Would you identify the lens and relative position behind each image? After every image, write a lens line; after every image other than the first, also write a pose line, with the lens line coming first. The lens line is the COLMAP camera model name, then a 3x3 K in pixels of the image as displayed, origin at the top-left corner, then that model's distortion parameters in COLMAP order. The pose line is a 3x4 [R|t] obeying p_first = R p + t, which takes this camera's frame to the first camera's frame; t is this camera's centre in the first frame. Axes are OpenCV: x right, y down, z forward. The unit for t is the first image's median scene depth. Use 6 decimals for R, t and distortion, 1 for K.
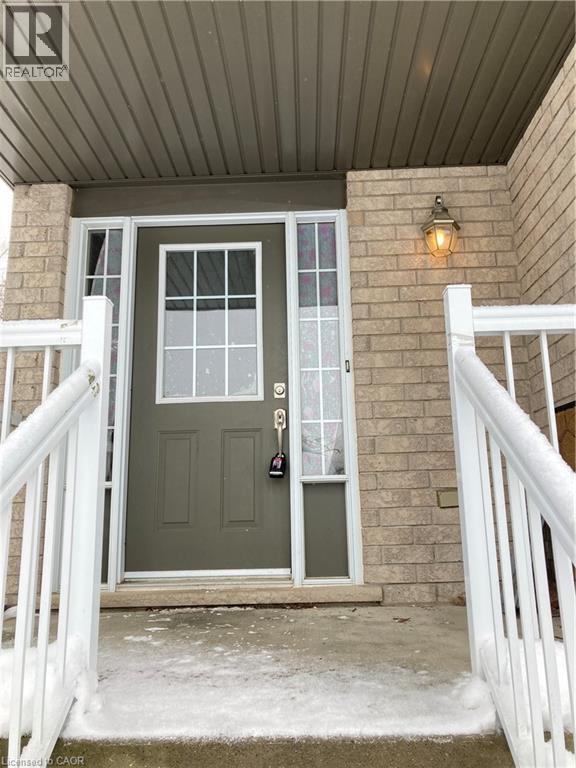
lens RADIAL K [[637.9, 0, 285.9], [0, 637.9, 385.4], [0, 0, 1]] dist [0.045651, -0.059589]
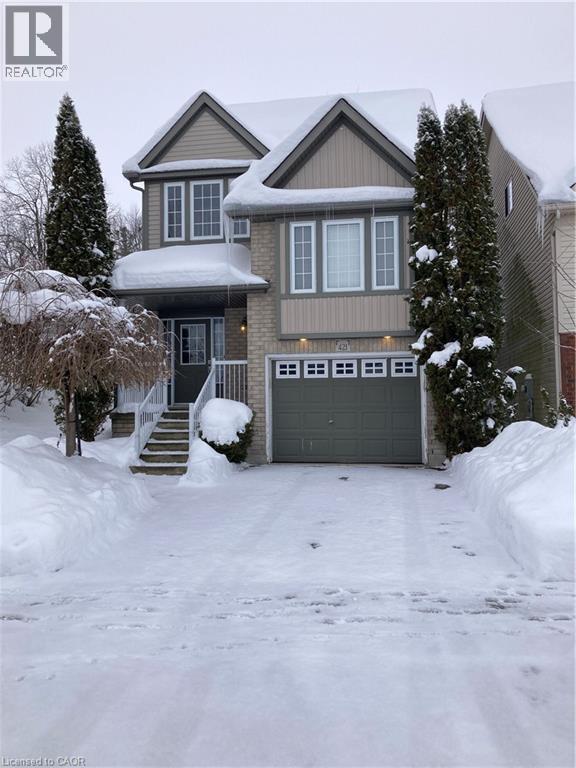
lens RADIAL K [[637.9, 0, 286.4], [0, 637.9, 379.1], [0, 0, 1]] dist [0.045651, -0.059589]
pose [[0.992944, 0.003160, -0.118541, 0.976189], [0.016303, 0.986515, 0.162858, -0.543827], [0.117457, -0.163642, 0.979503, -3.012395]]
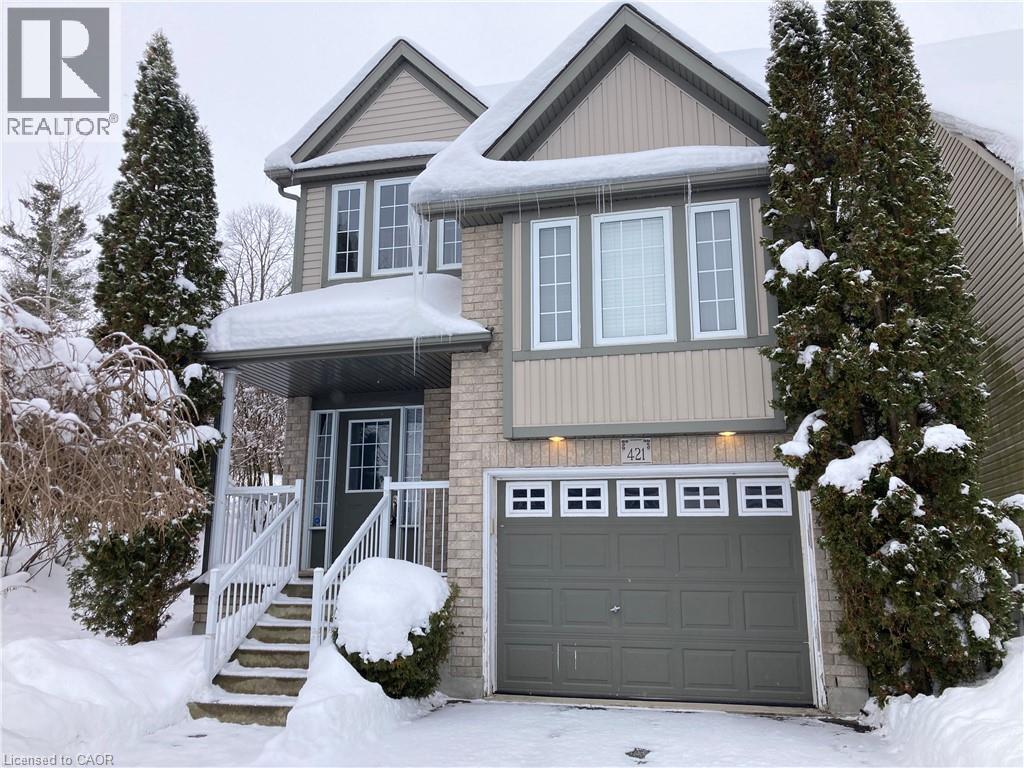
lens RADIAL K [[850.5, 0, 504.4], [0, 850.5, 375.4], [0, 0, 1]] dist [0.045651, -0.059589]
pose [[0.977429, -0.026838, -0.209553, 1.009964], [0.024957, 0.999621, -0.011614, -0.343032], [0.209786, 0.006122, 0.977728, -1.887230]]
